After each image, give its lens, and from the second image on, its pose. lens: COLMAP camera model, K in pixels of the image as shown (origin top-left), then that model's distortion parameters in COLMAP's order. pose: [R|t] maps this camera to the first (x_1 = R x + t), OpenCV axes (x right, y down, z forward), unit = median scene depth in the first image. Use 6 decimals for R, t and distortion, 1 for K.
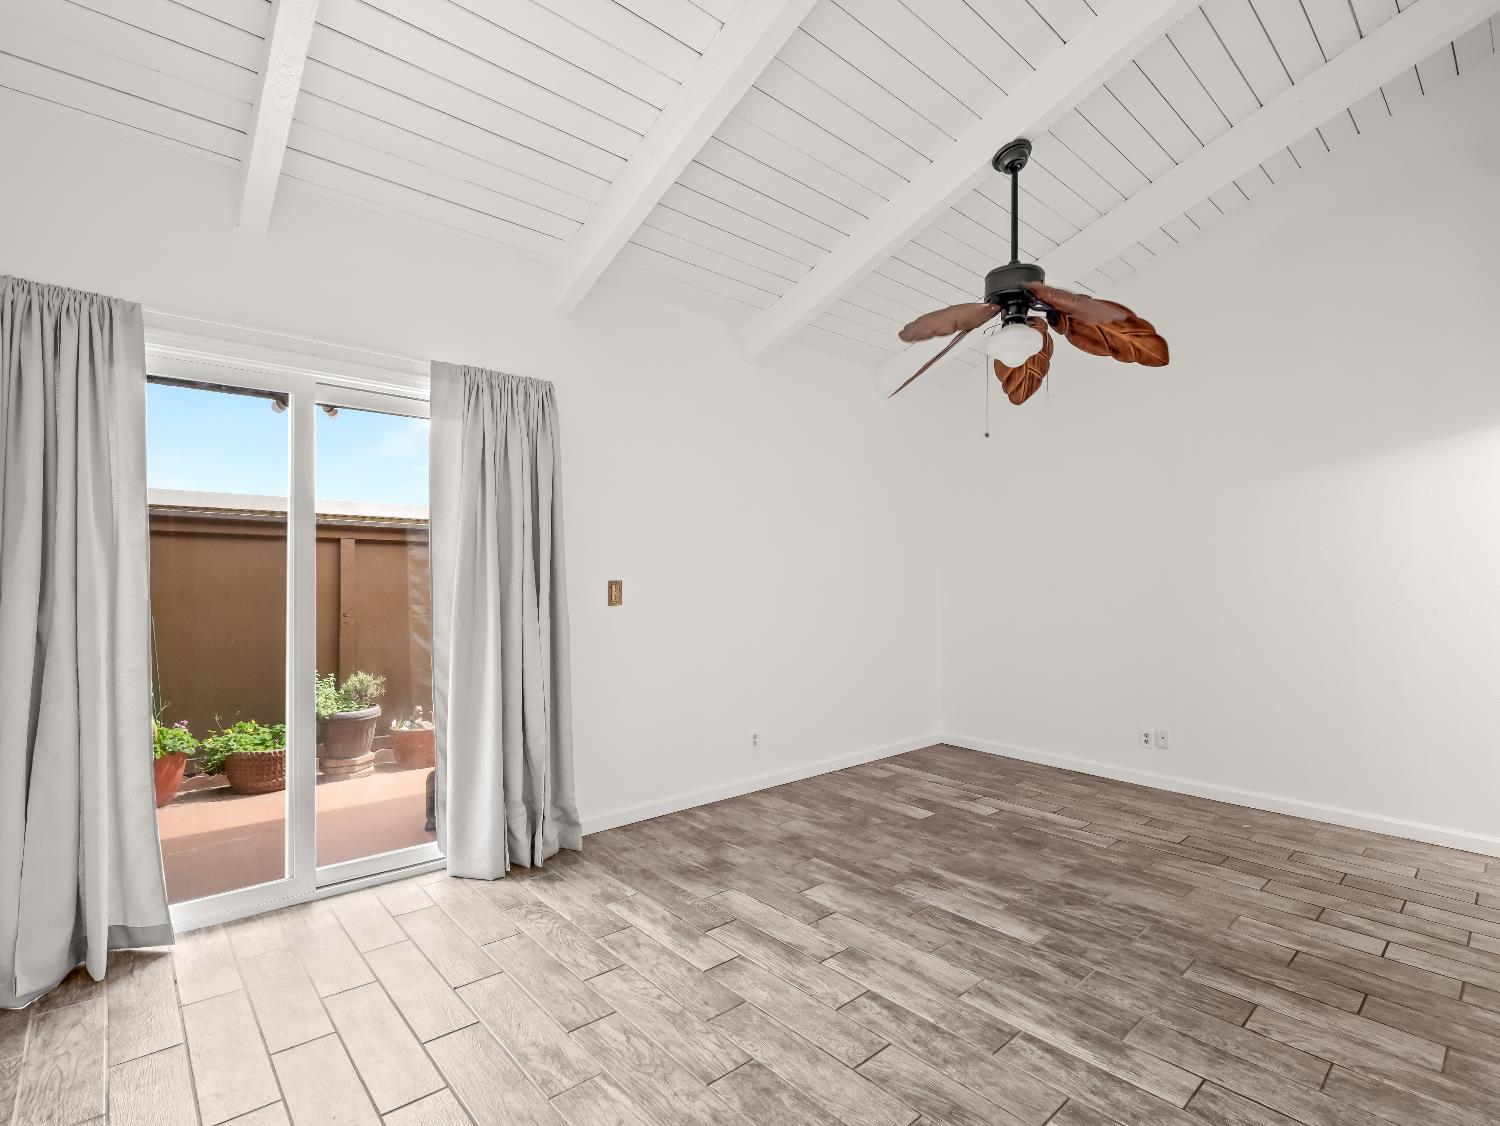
lens RADIAL K [[728.6, 0, 752.1], [0, 728.6, 570.5], [0, 0, 1]] dist [-0.010022, 0.000261]
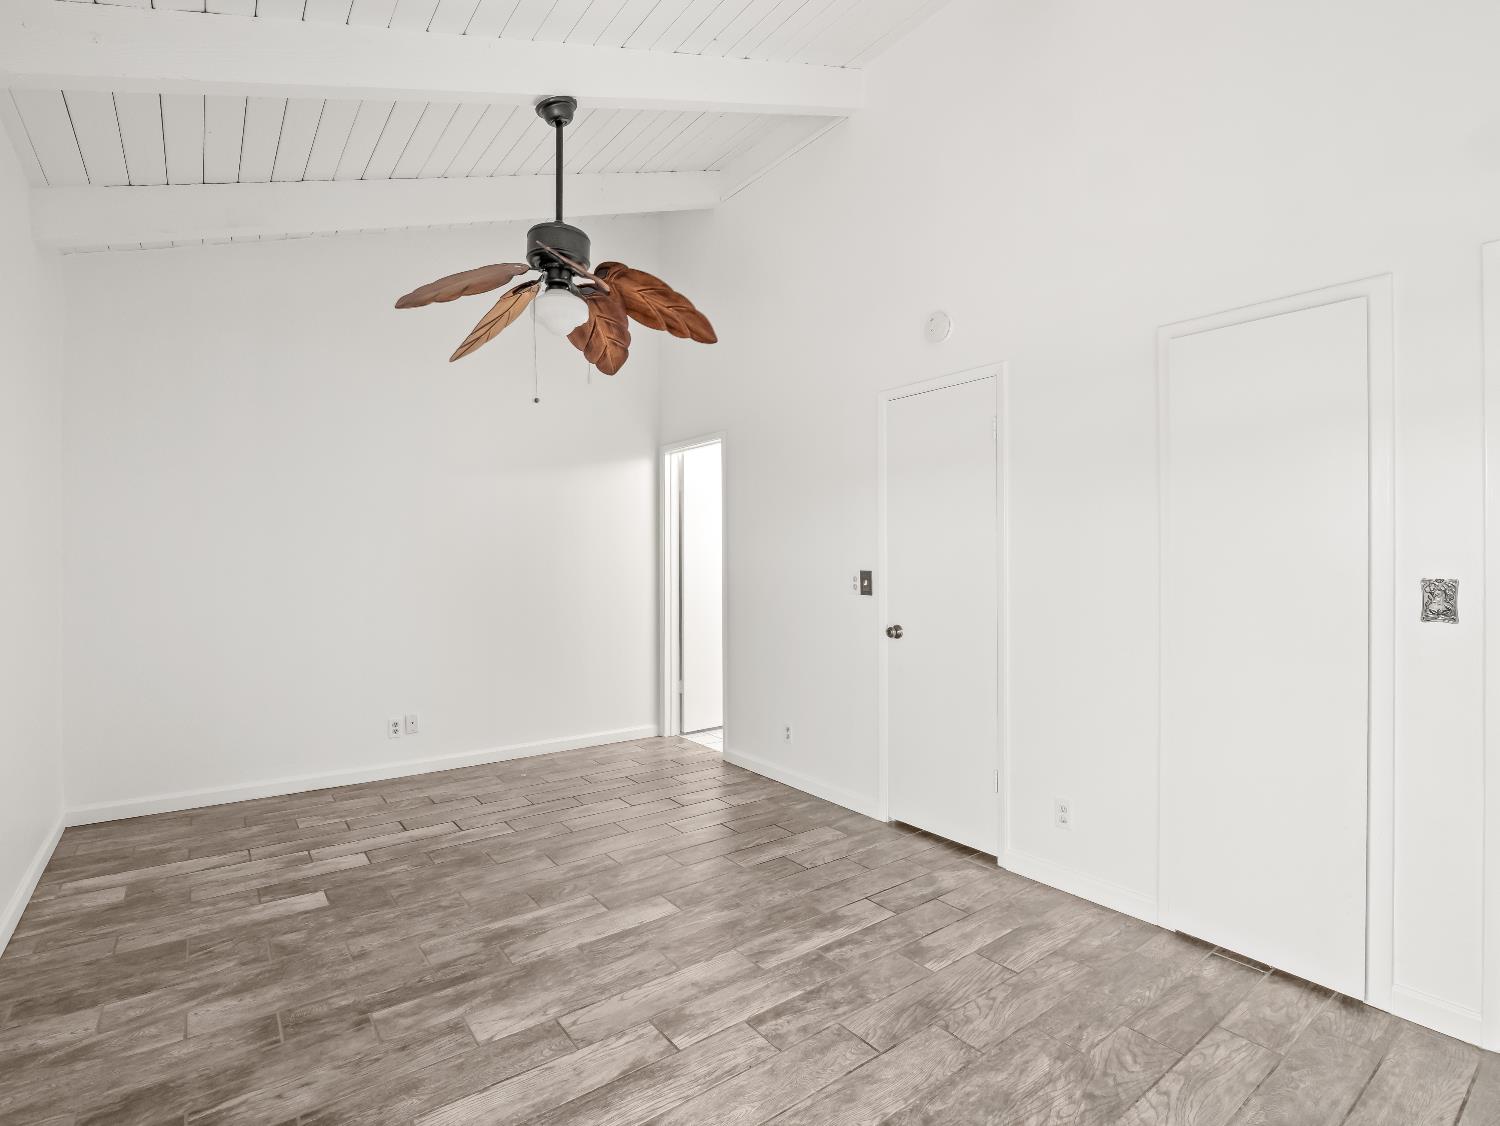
lens RADIAL K [[728.6, 0, 746.7], [0, 728.6, 564.5], [0, 0, 1]] dist [-0.010022, 0.000261]
pose [[0.093437, -0.013634, 0.995532, -0.533594], [-0.010433, 0.999838, 0.014672, -0.002644], [-0.995571, -0.011757, 0.093279, 0.673260]]
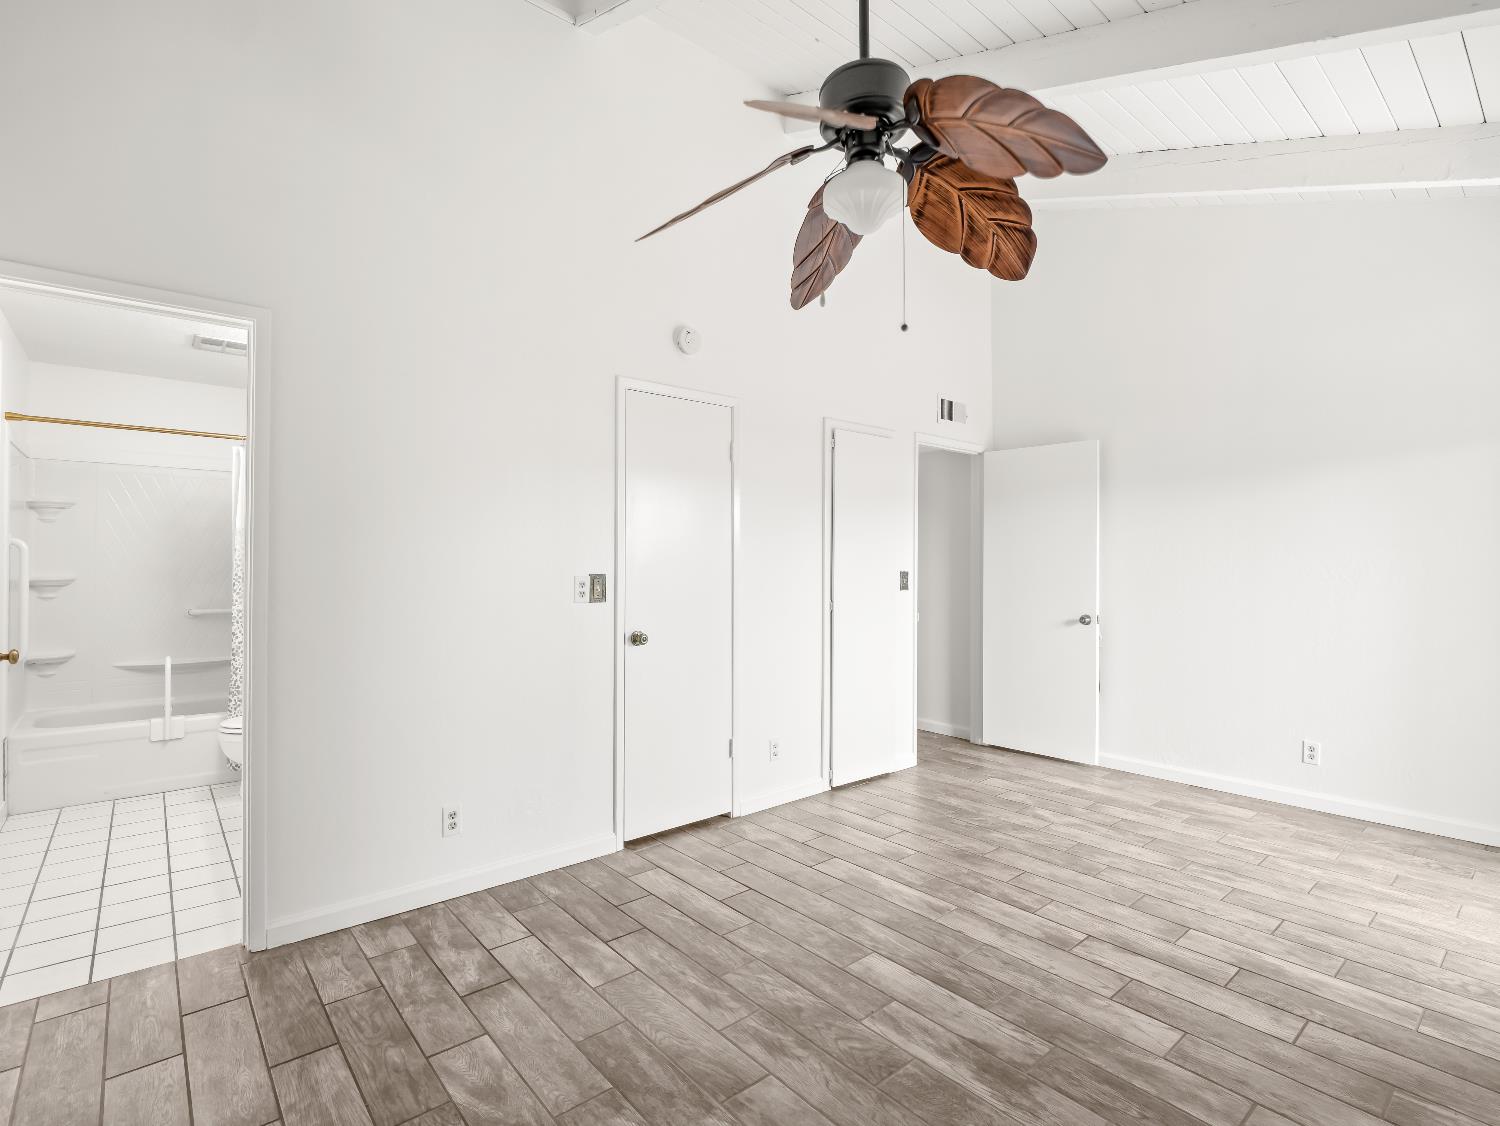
lens RADIAL K [[728.6, 0, 745.7], [0, 728.6, 555.2], [0, 0, 1]] dist [-0.010022, 0.000261]
pose [[-0.999177, -0.014595, 0.037854, 0.438027], [-0.015330, 0.999698, -0.019201, 0.012926], [-0.037562, -0.019765, -0.999099, 1.629048]]
